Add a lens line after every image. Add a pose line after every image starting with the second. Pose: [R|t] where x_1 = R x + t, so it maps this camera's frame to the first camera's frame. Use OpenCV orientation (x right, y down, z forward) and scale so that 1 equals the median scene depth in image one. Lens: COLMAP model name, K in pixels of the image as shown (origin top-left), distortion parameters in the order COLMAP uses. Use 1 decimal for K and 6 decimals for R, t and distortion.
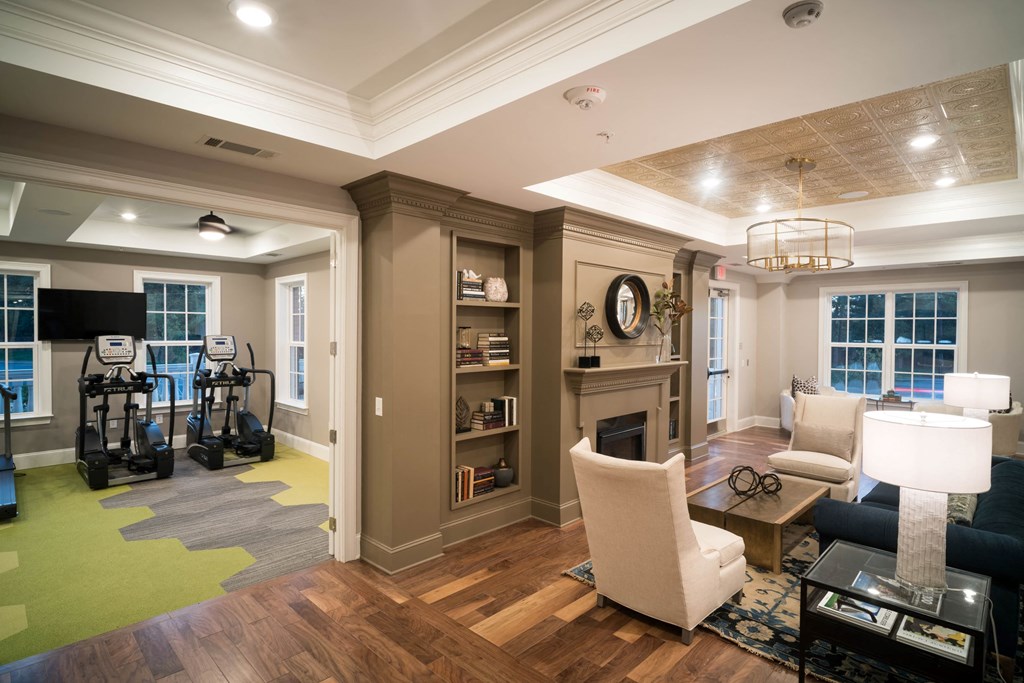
lens RADIAL K [[529.7, 0, 513.0], [0, 529.7, 341.3], [0, 0, 1]] dist [0.000752, -0.003856]
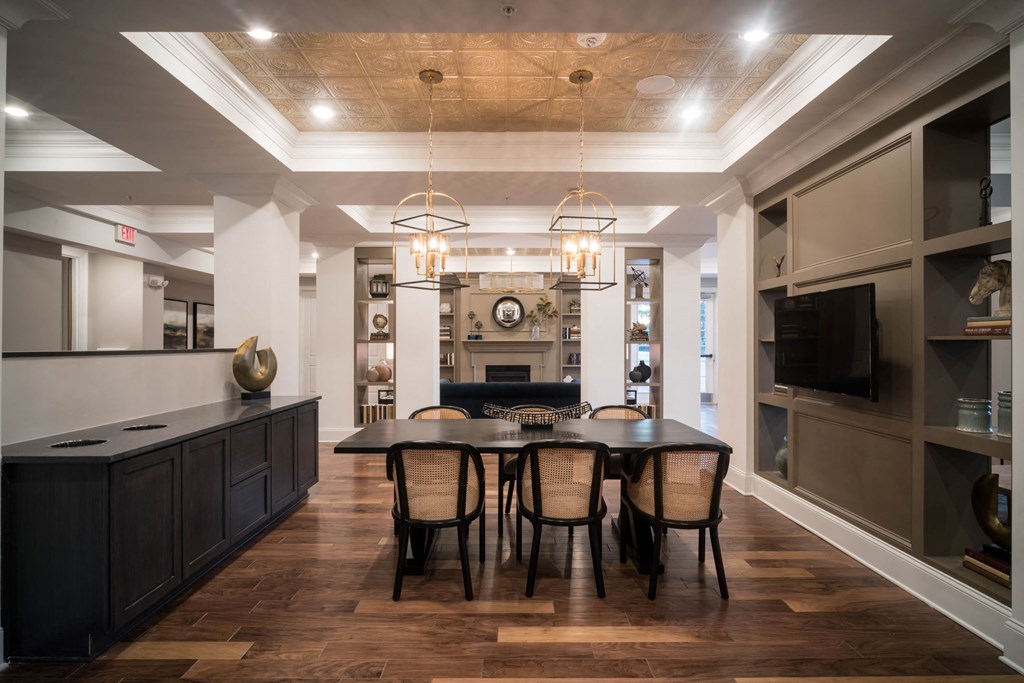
lens RADIAL K [[529.7, 0, 511.2], [0, 529.7, 343.0], [0, 0, 1]] dist [0.000752, -0.003856]
pose [[0.706557, -0.004753, -0.707640, 1.838743], [-0.009549, 0.999822, -0.016251, 0.097355], [0.707591, 0.018240, 0.706386, -0.477520]]
